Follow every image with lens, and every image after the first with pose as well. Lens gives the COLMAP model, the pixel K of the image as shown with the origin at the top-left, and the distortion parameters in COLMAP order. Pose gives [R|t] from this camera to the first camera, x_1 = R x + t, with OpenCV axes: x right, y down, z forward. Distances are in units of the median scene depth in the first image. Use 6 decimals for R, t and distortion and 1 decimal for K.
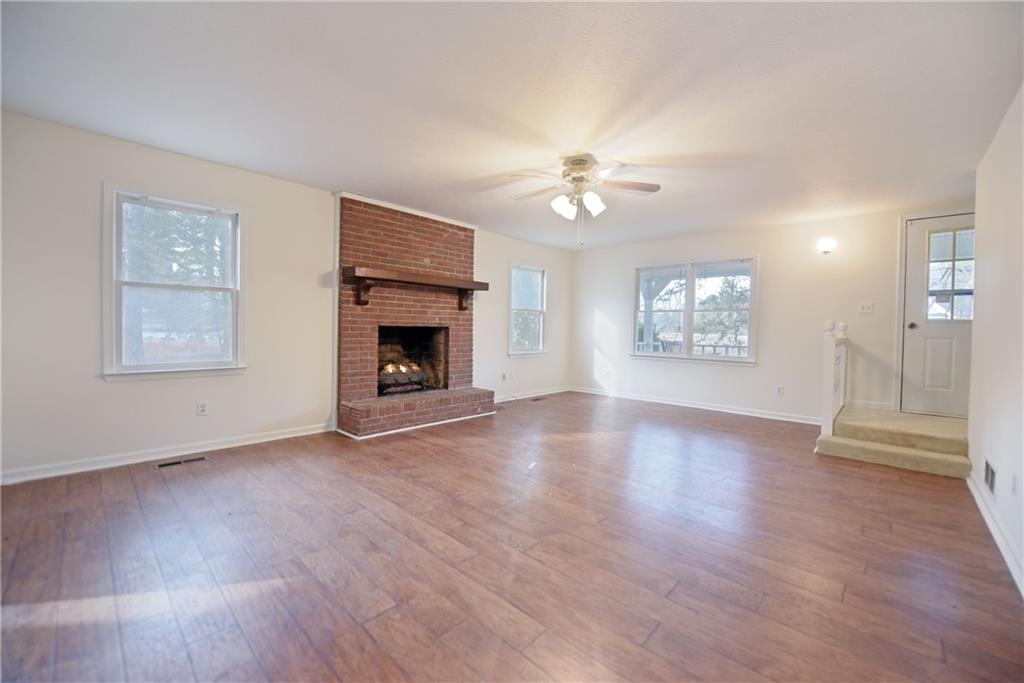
lens RADIAL K [[409.3, 0, 517.4], [0, 409.3, 336.1], [0, 0, 1]] dist [-0.020801, -0.000521]
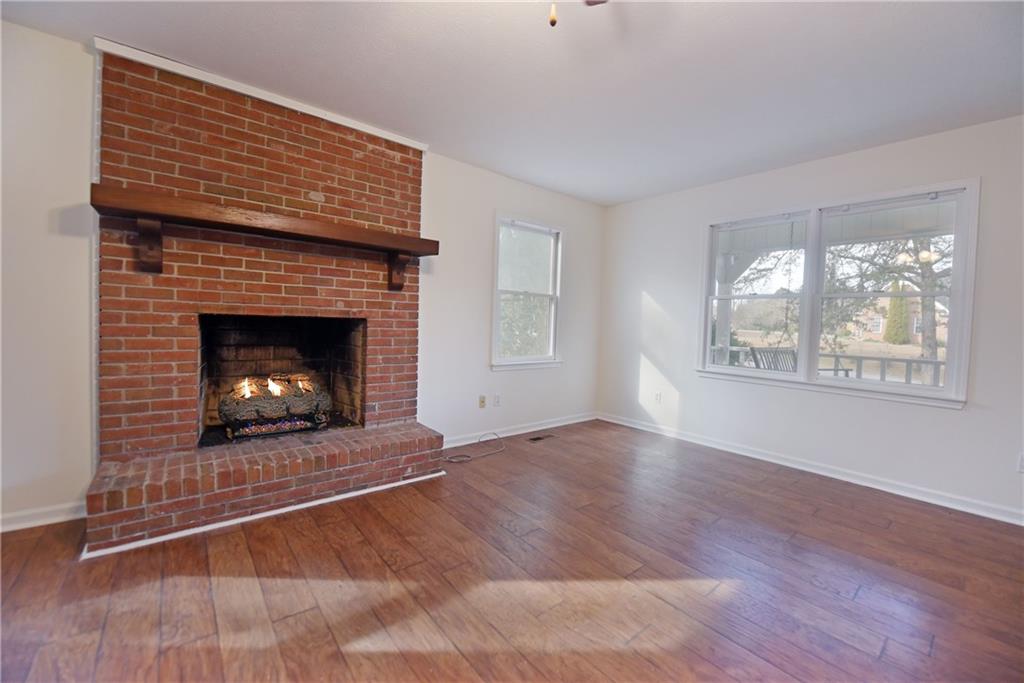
lens RADIAL K [[409.3, 0, 517.4], [0, 409.3, 336.1], [0, 0, 1]] dist [-0.020801, -0.000521]
pose [[0.991875, 0.020391, -0.125572, 0.114727], [-0.018553, 0.999703, 0.015792, -0.011102], [0.125857, -0.013334, 0.991959, 0.480682]]
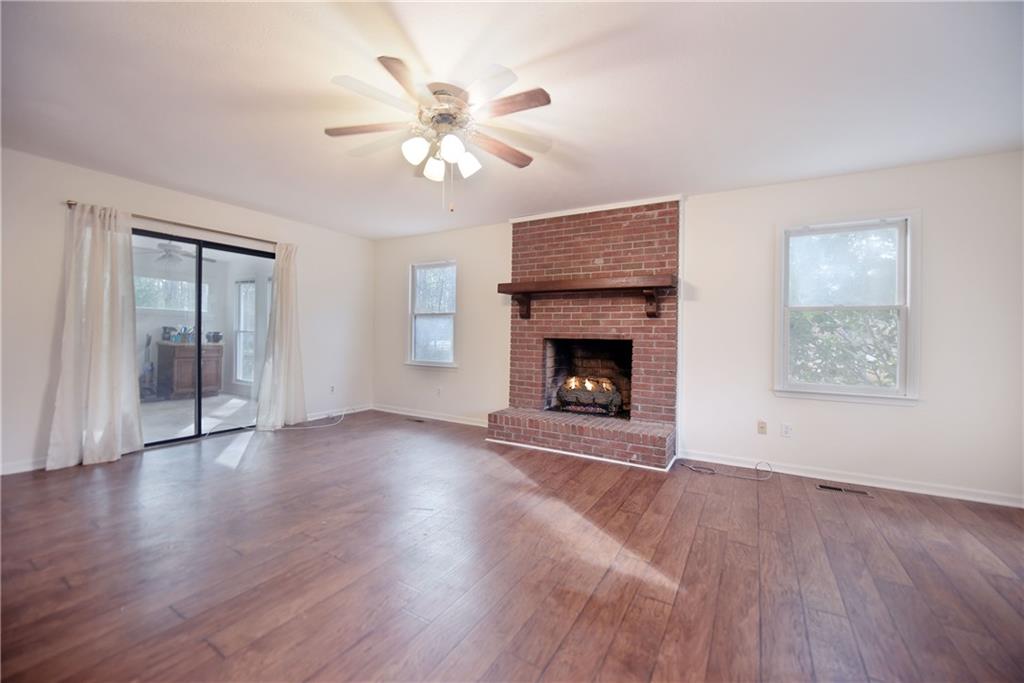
lens RADIAL K [[409.3, 0, 517.4], [0, 409.3, 336.1], [0, 0, 1]] dist [-0.020801, -0.000521]
pose [[0.215436, -0.015377, -0.976397, 0.553282], [-0.034928, 0.999115, -0.023441, -0.004157], [0.975893, 0.039154, 0.214708, 0.645535]]
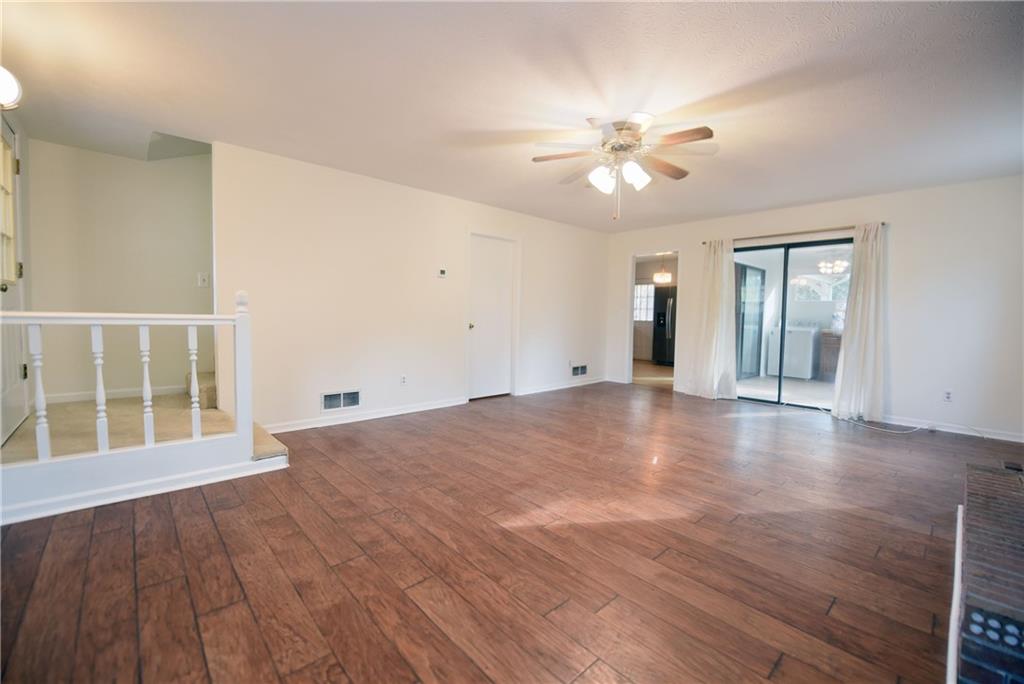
lens RADIAL K [[426.1, 0, 522.0], [0, 426.1, 331.5], [0, 0, 1]] dist [-0.001947, -0.000380]
pose [[-0.996795, -0.040822, 0.068805, 0.188240], [-0.036142, 0.997034, 0.067948, -0.026713], [-0.071375, 0.065244, -0.995313, 1.293318]]
